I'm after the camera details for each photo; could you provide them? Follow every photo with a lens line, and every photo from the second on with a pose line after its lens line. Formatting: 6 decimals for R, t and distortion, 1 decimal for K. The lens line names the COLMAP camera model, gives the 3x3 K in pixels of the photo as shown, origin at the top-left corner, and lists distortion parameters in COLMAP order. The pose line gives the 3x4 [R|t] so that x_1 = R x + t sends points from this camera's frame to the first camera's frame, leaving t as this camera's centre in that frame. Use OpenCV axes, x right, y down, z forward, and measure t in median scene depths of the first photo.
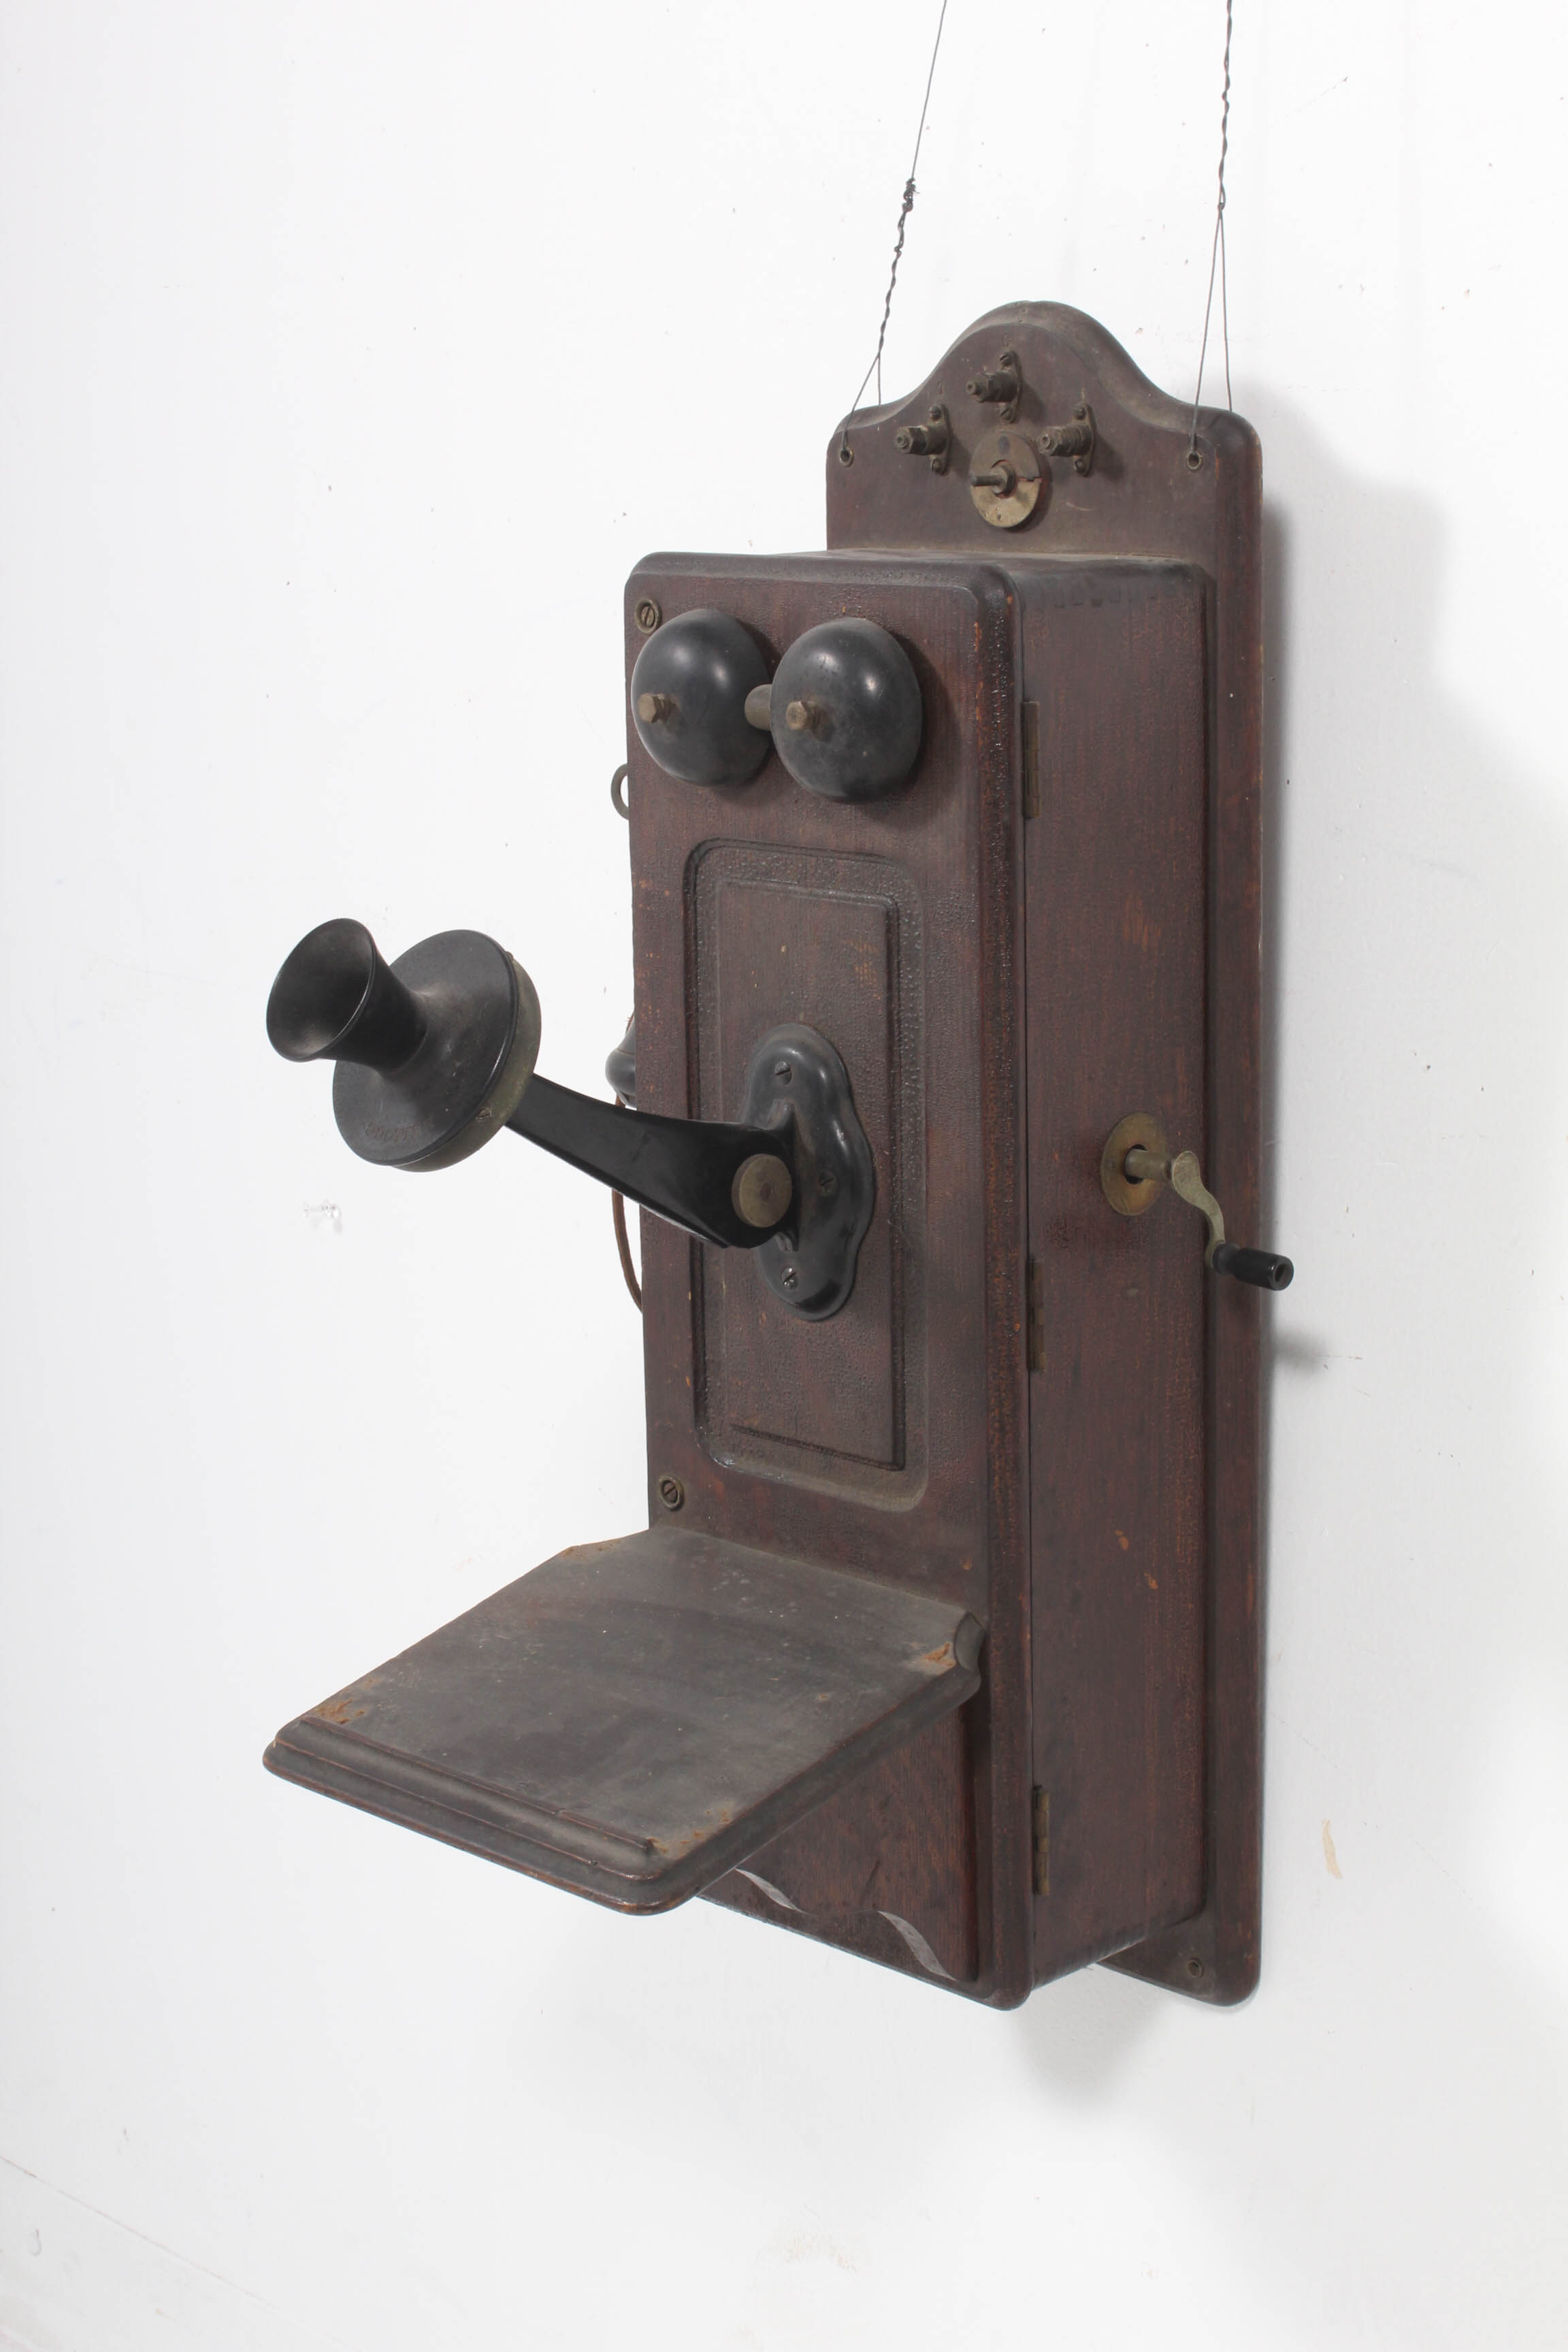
lens RADIAL K [[4019.2, 0, 788.2], [0, 4019.2, 1182.7], [0, 0, 1]] dist [0.007908, 0.000000]
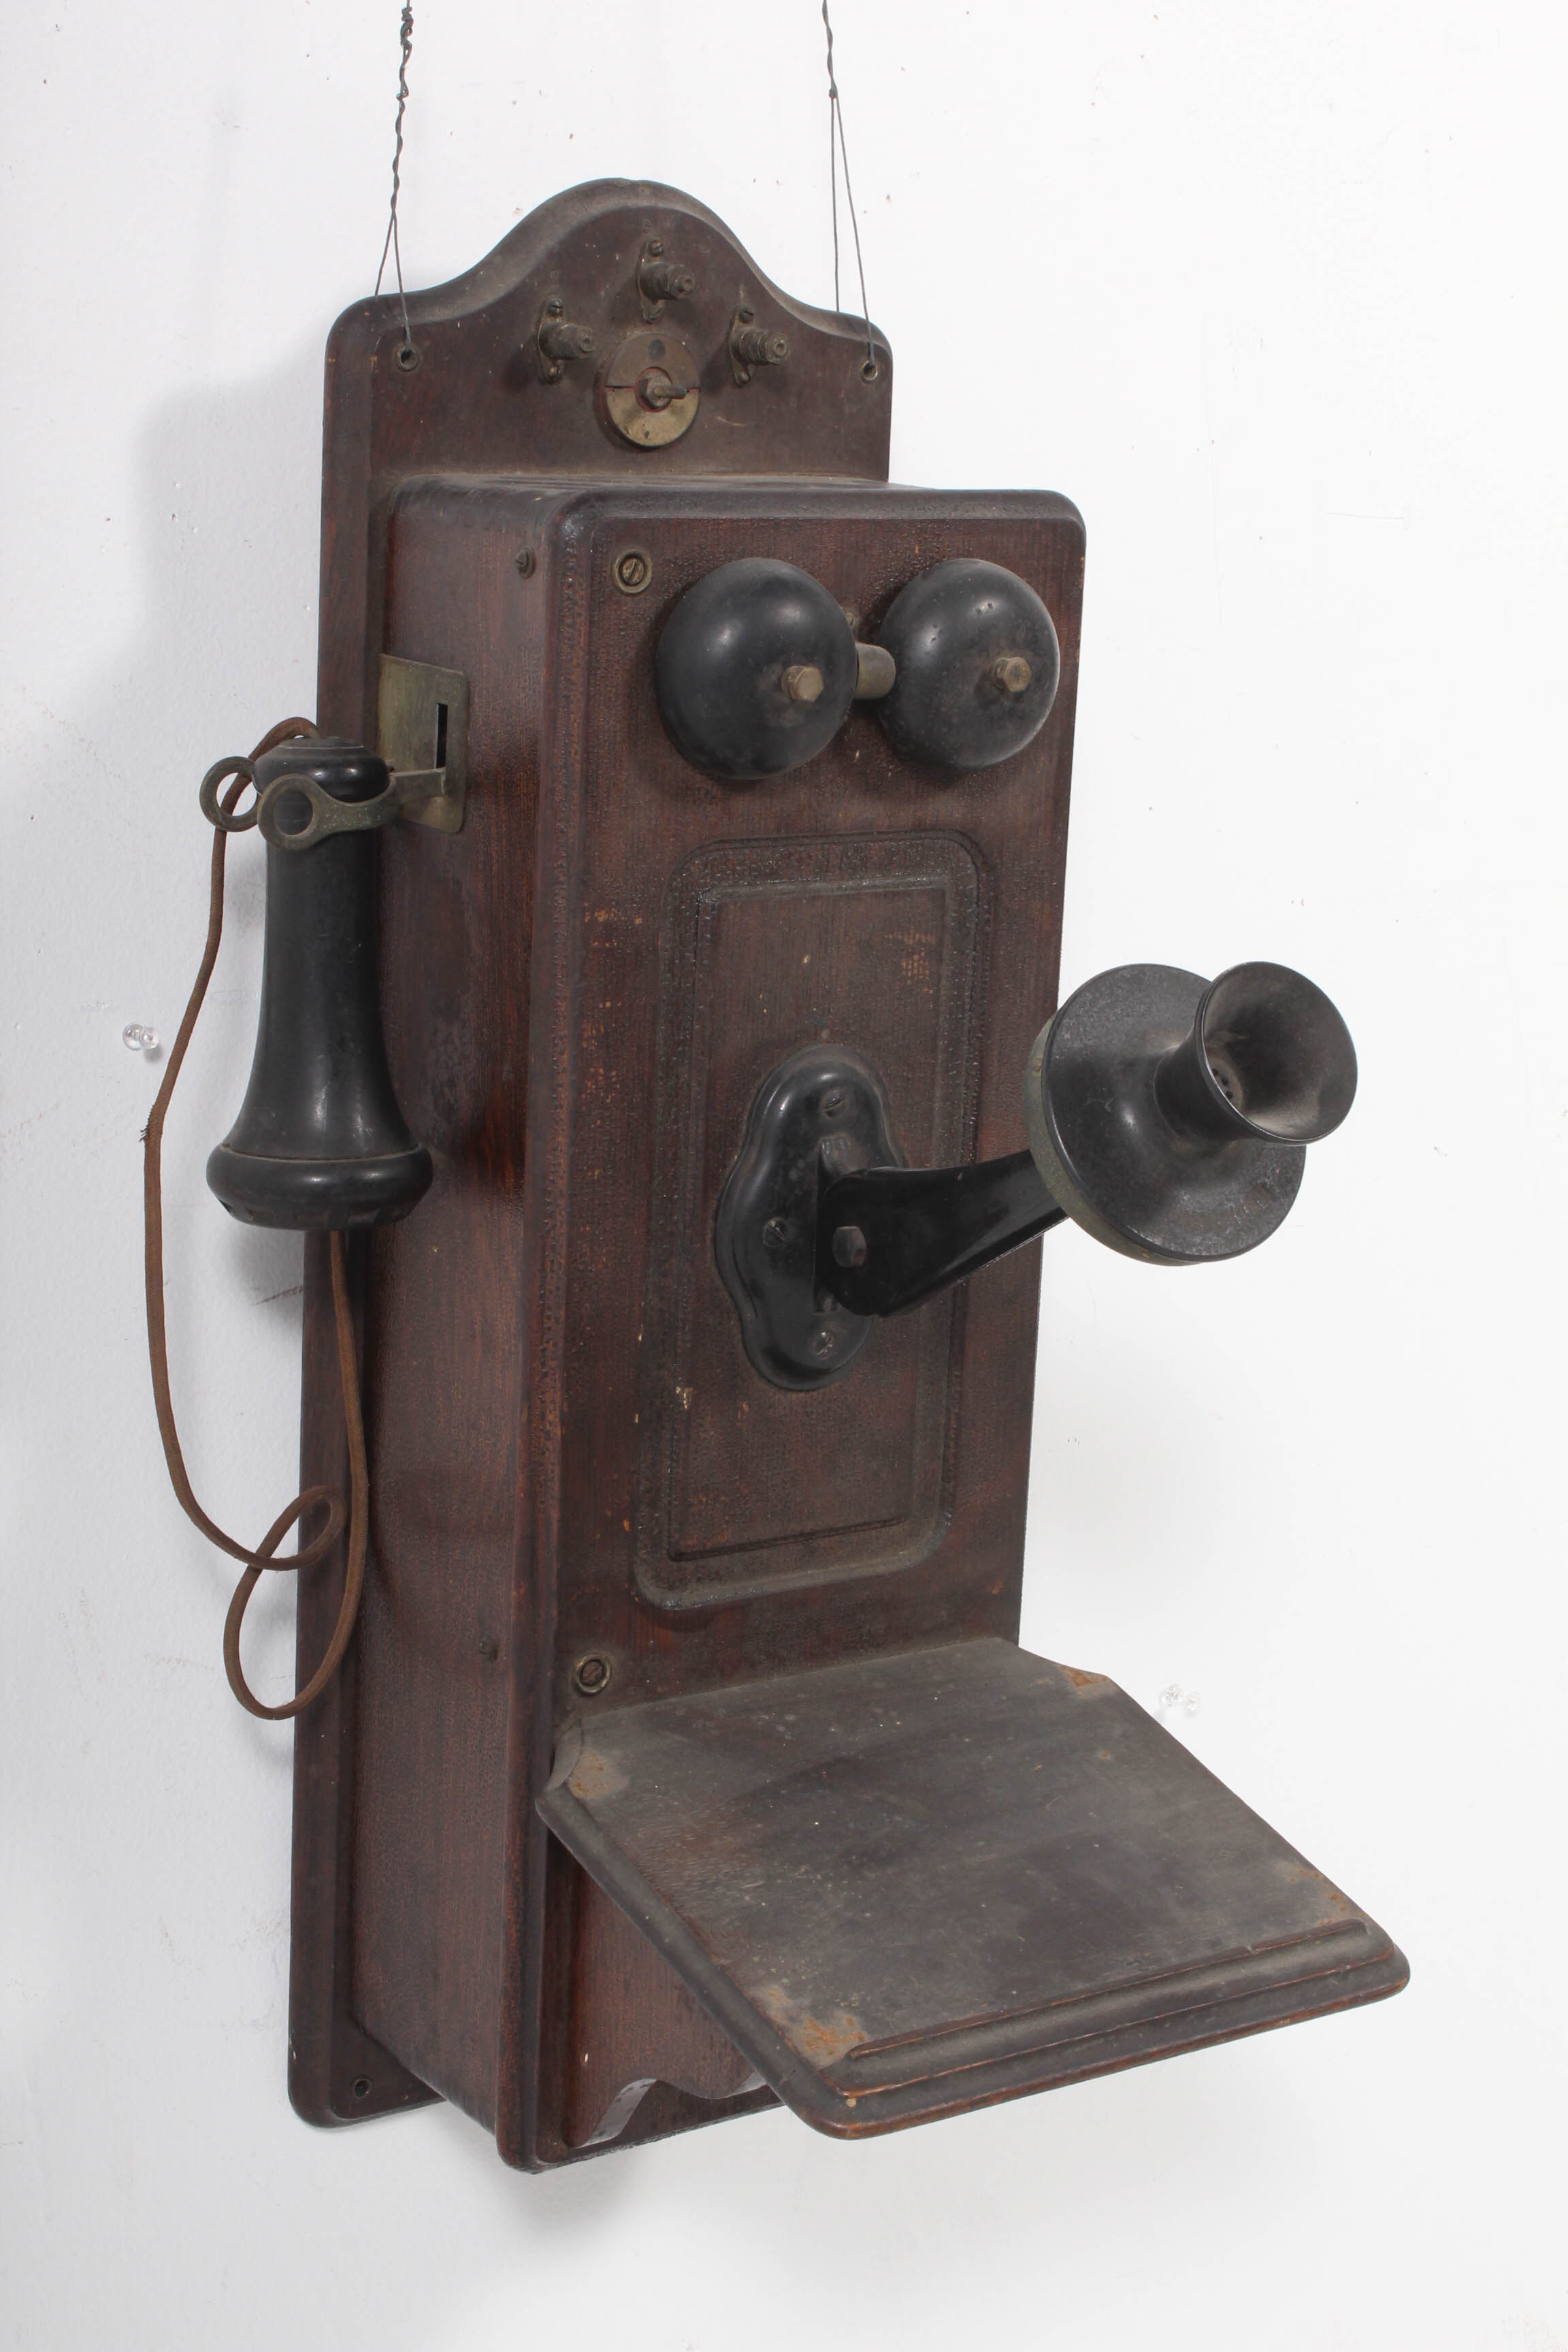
lens RADIAL K [[4019.2, 0, 791.3], [0, 4019.2, 1168.6], [0, 0, 1]] dist [0.007908, 0.000000]
pose [[0.170399, -0.194759, 0.965936, -0.819667], [0.151781, 0.973762, 0.169561, -0.158331], [-0.973615, 0.117718, 0.195489, 0.845641]]
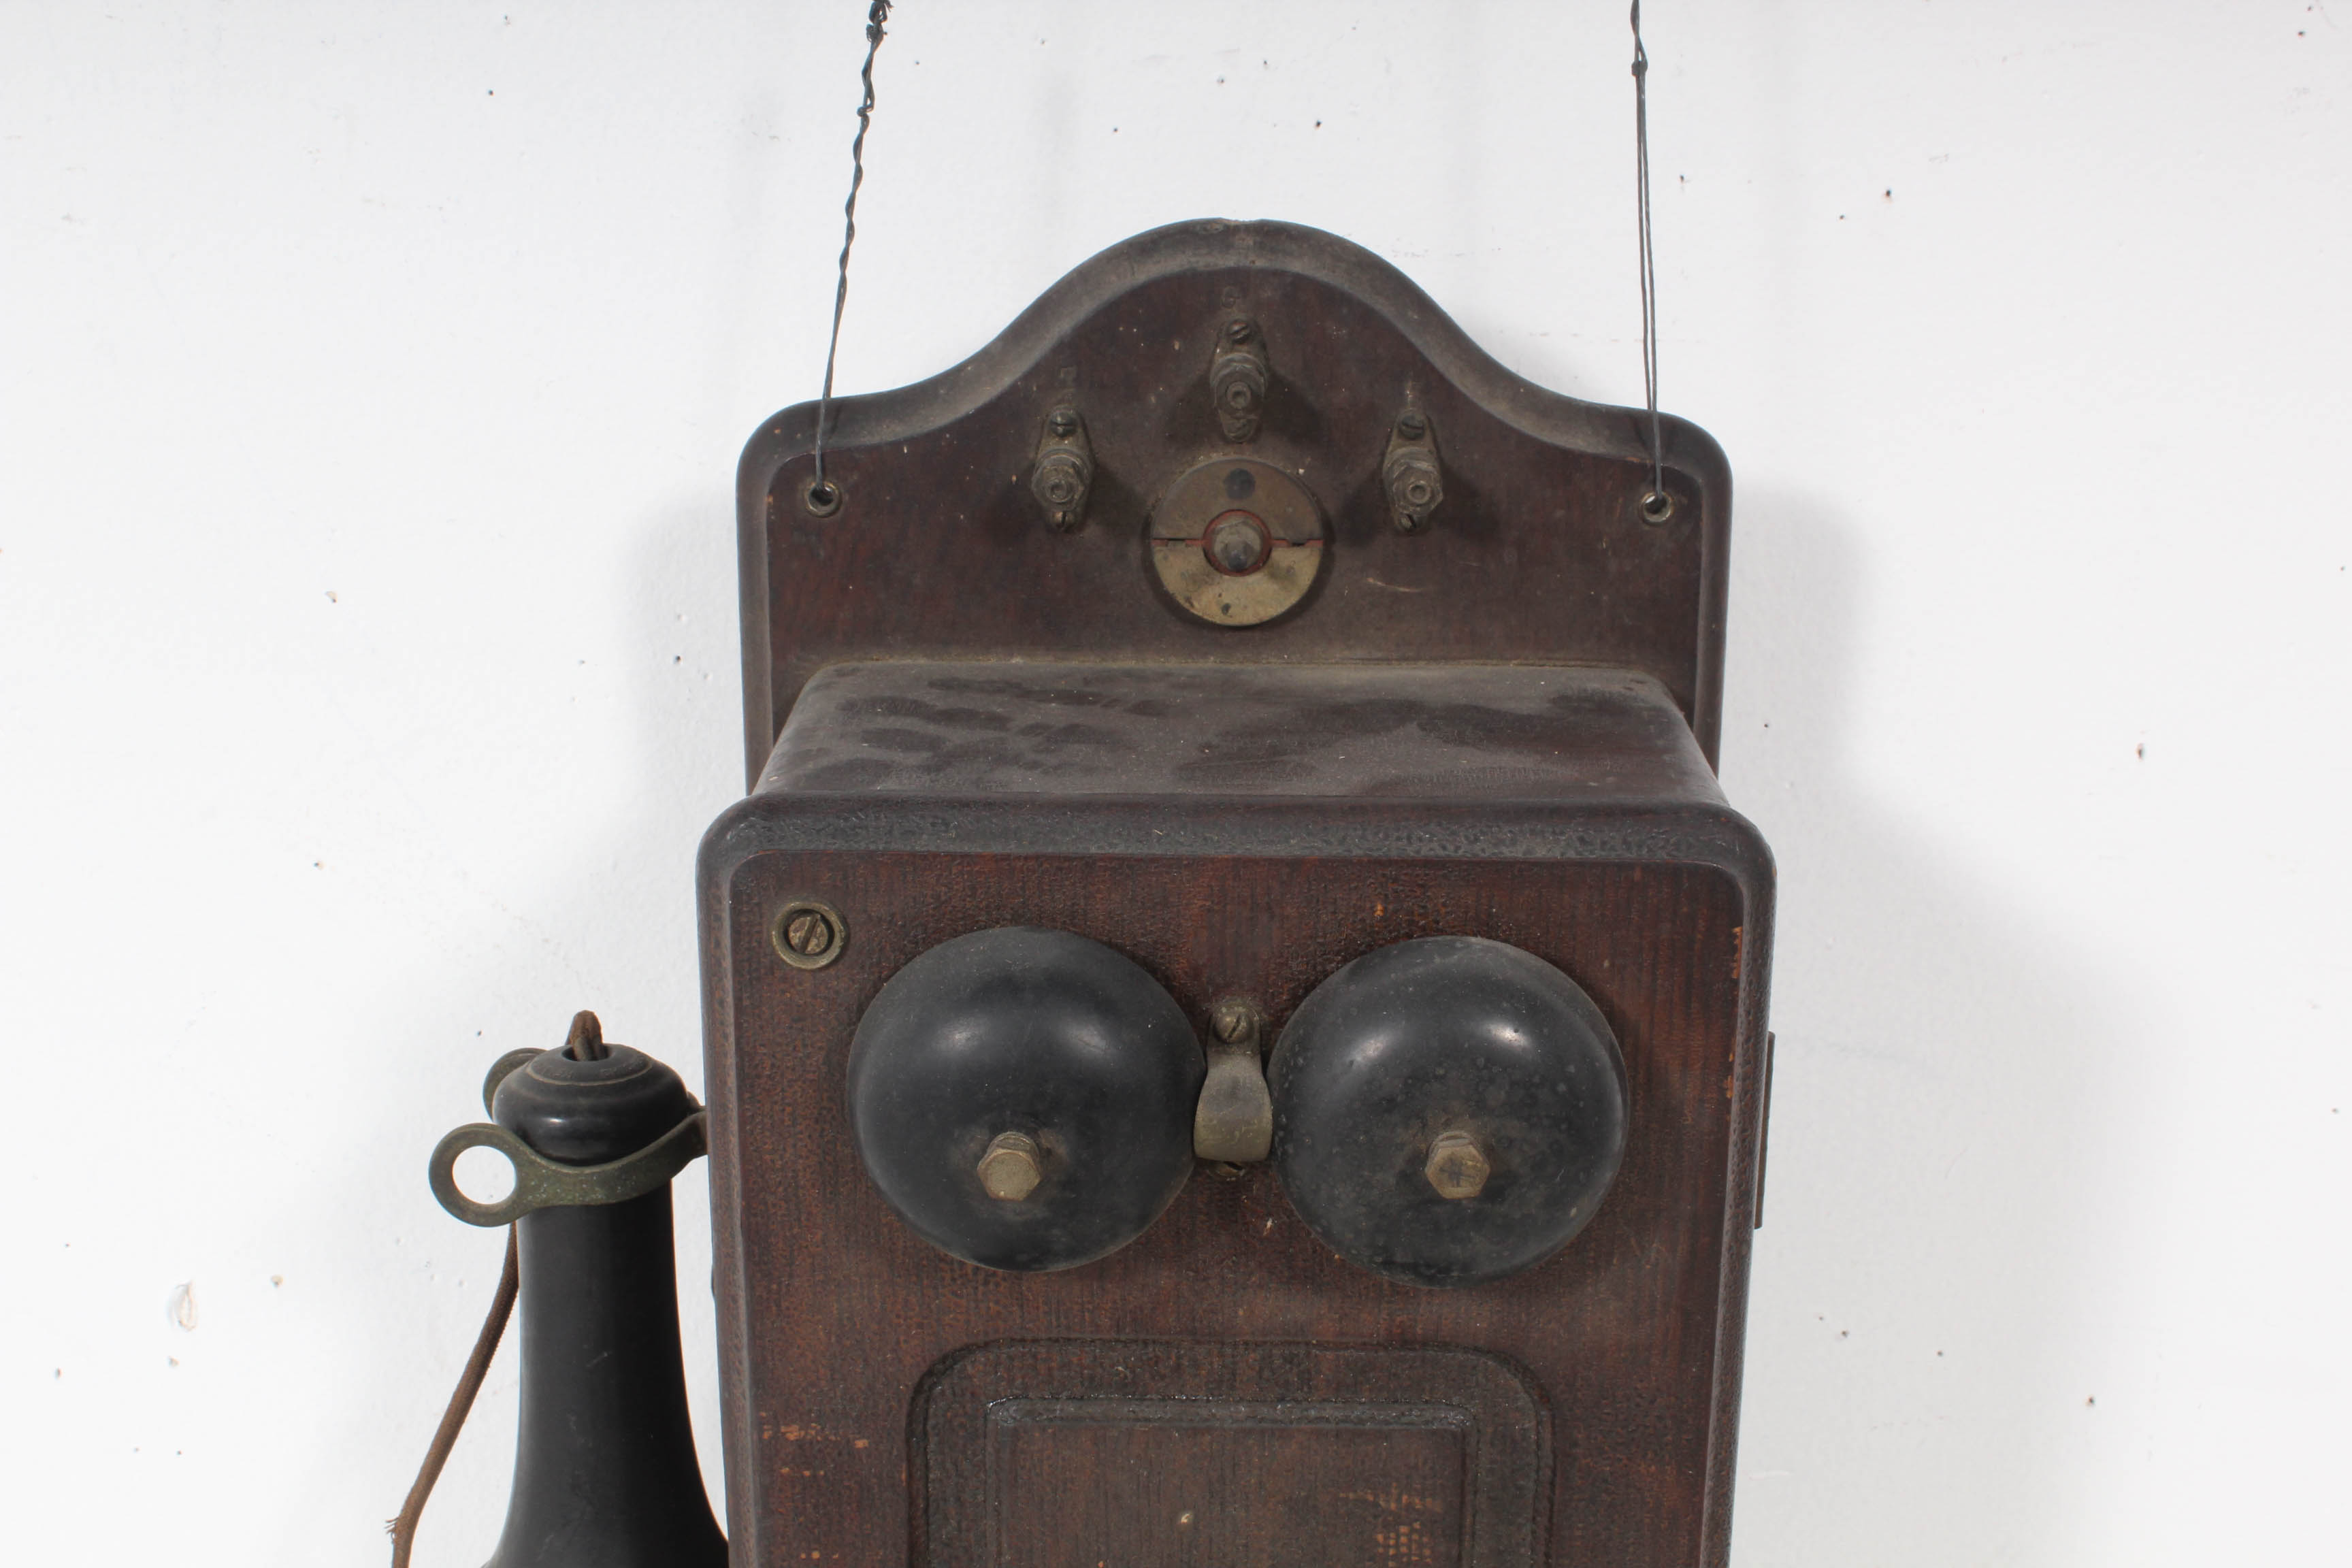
lens RADIAL K [[3037.5, 0, 1188.3], [0, 3037.5, 779.9], [0, 0, 1]] dist [-0.082314, 0.000000]
pose [[0.708448, -0.187762, 0.680329, -0.250972], [0.123721, 0.982075, 0.142205, -0.208876], [-0.694835, -0.016574, 0.718979, 0.719050]]
